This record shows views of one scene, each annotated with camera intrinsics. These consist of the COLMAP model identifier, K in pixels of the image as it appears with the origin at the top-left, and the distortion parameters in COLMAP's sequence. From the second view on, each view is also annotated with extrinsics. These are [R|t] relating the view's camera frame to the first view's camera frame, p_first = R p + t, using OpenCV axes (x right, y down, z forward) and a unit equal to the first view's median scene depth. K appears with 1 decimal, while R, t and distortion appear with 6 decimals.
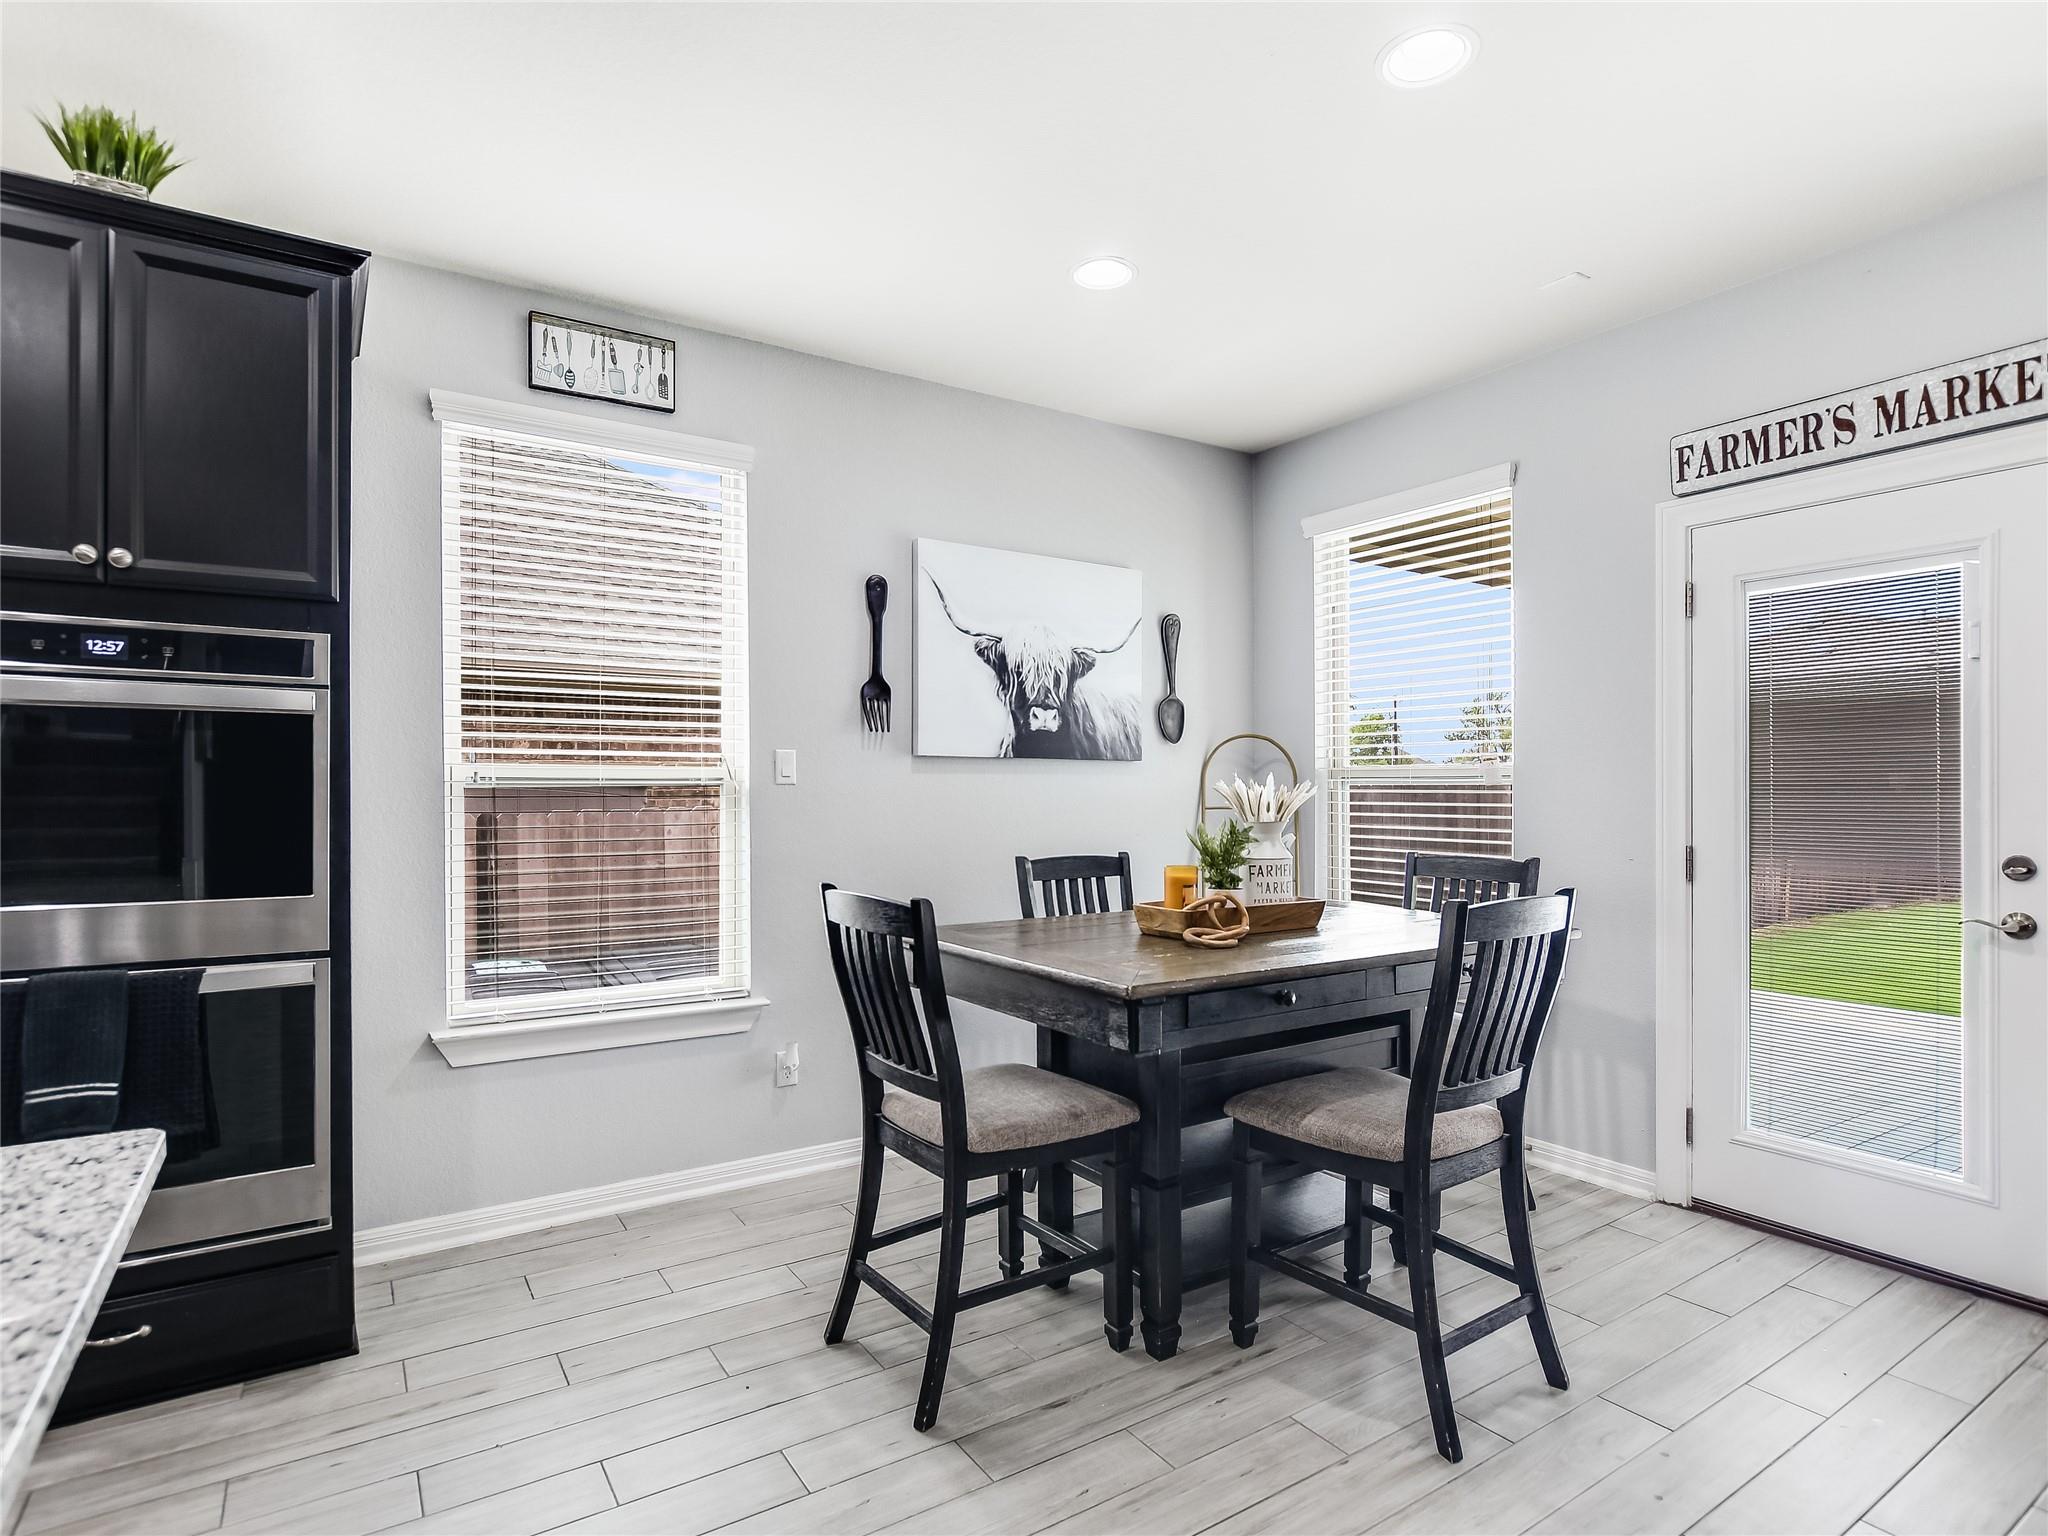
lens RADIAL K [[1078.6, 0, 1031.4], [0, 1078.6, 785.9], [0, 0, 1]] dist [-0.007640, -0.004619]
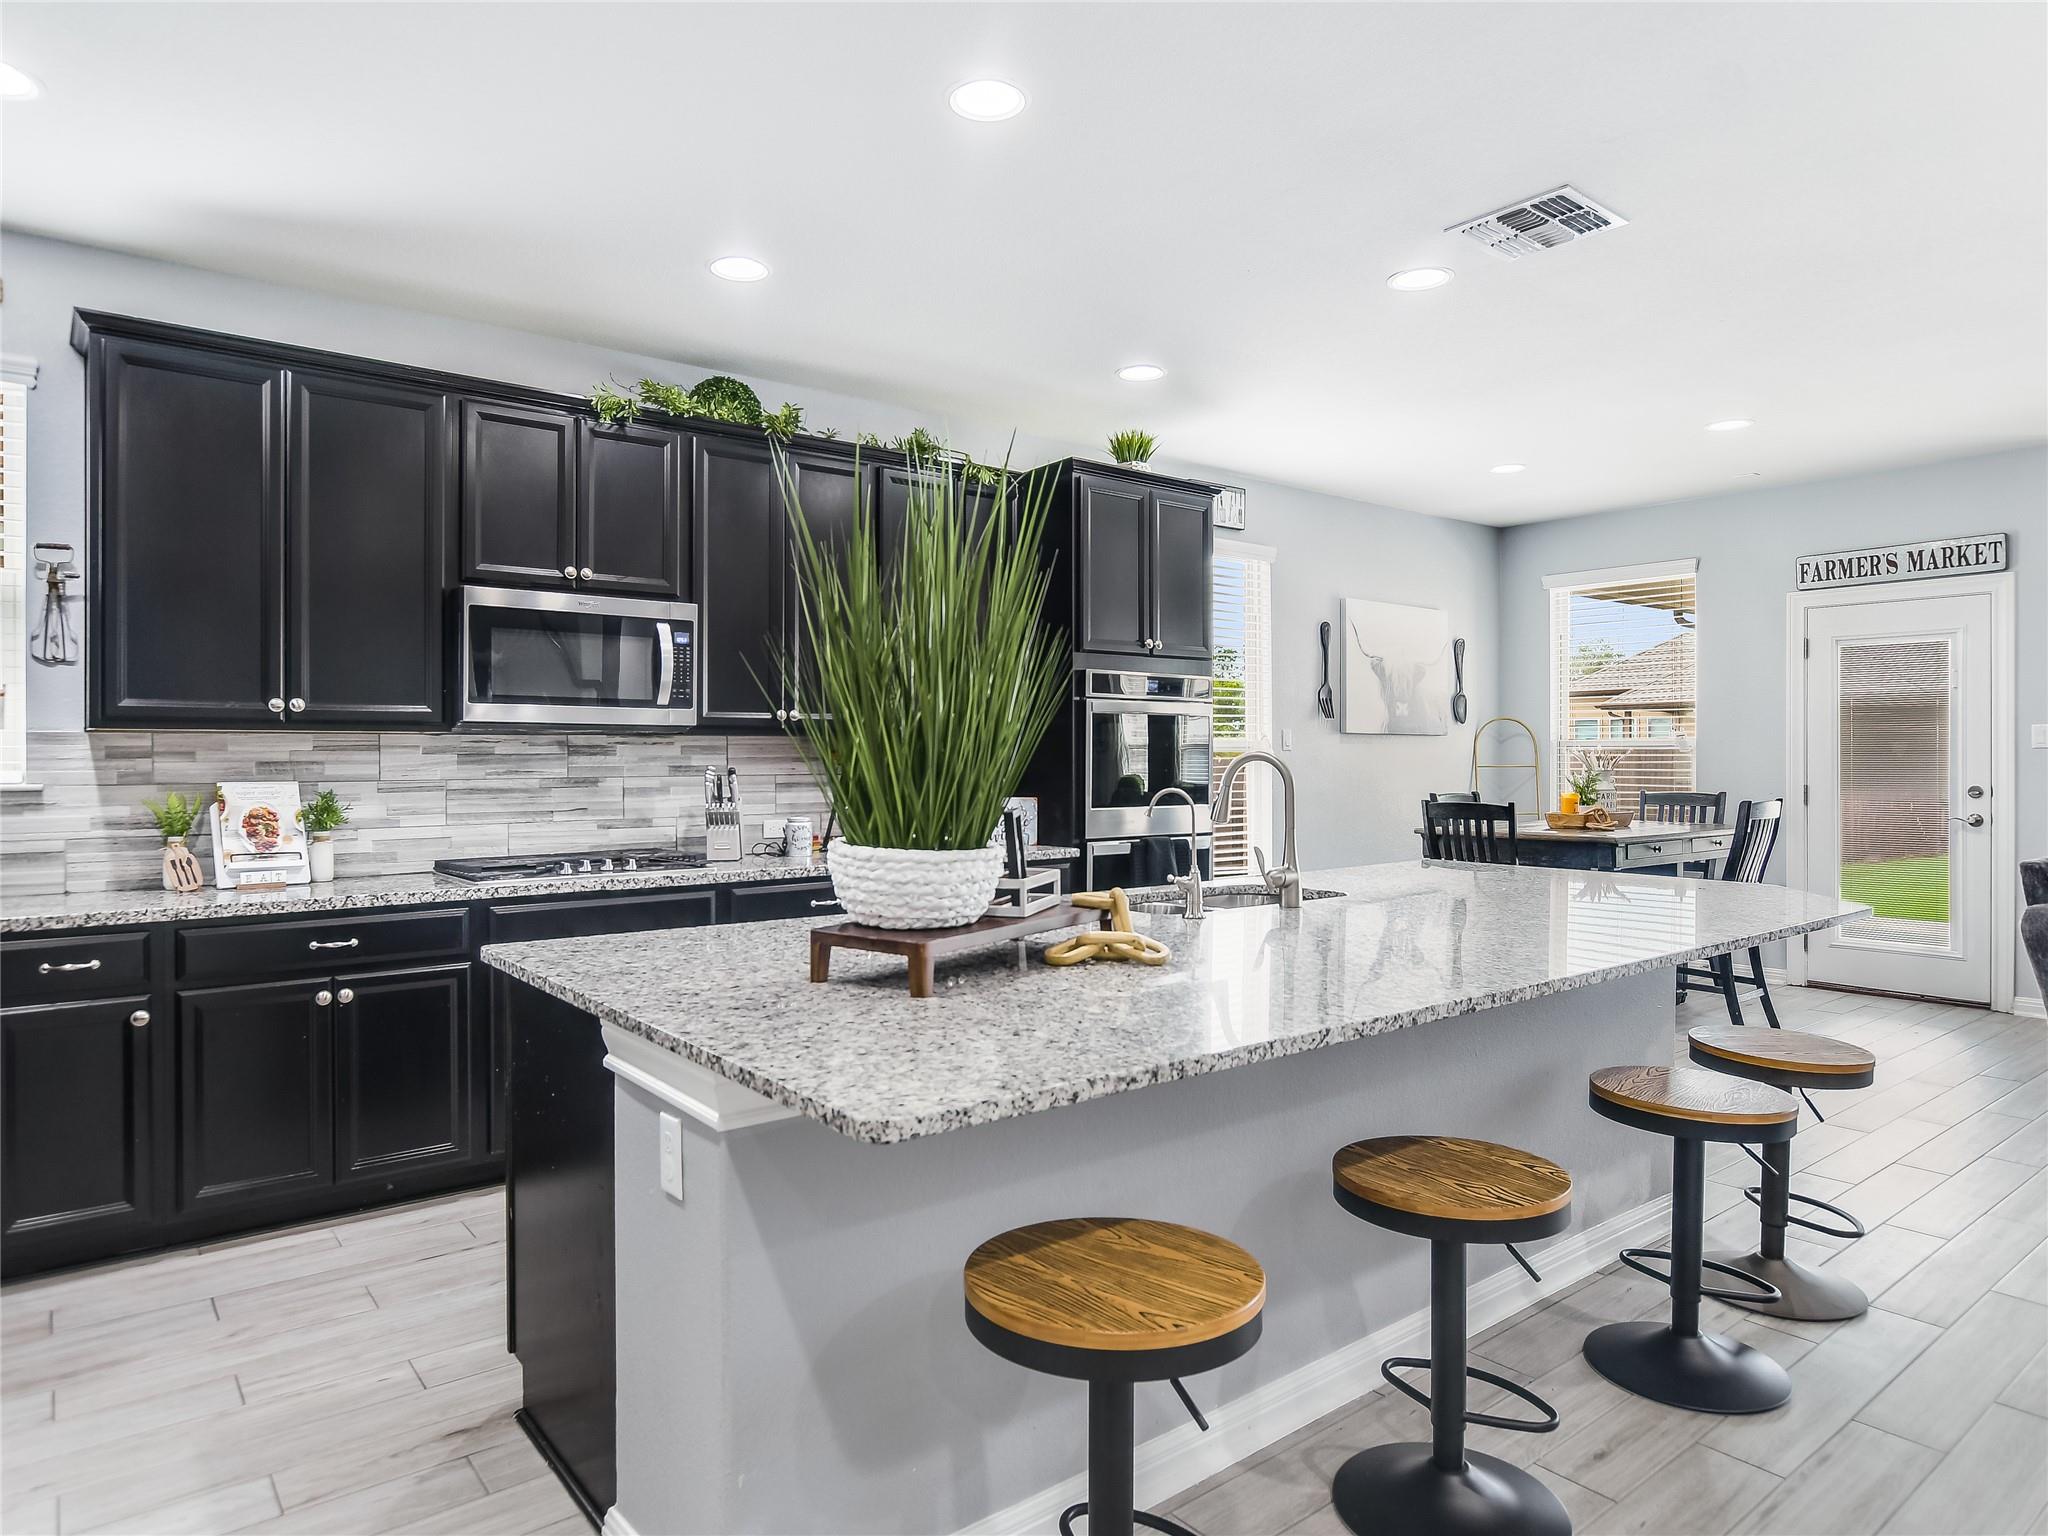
lens RADIAL K [[1225.6, 0, 1015.5], [0, 1225.6, 763.6], [0, 0, 1]] dist [-0.037769, 0.007485]
pose [[0.997468, -0.003027, 0.071055, -0.910335], [0.002517, 0.999970, 0.007266, 0.003098], [-0.071075, -0.007068, 0.997446, -0.986041]]
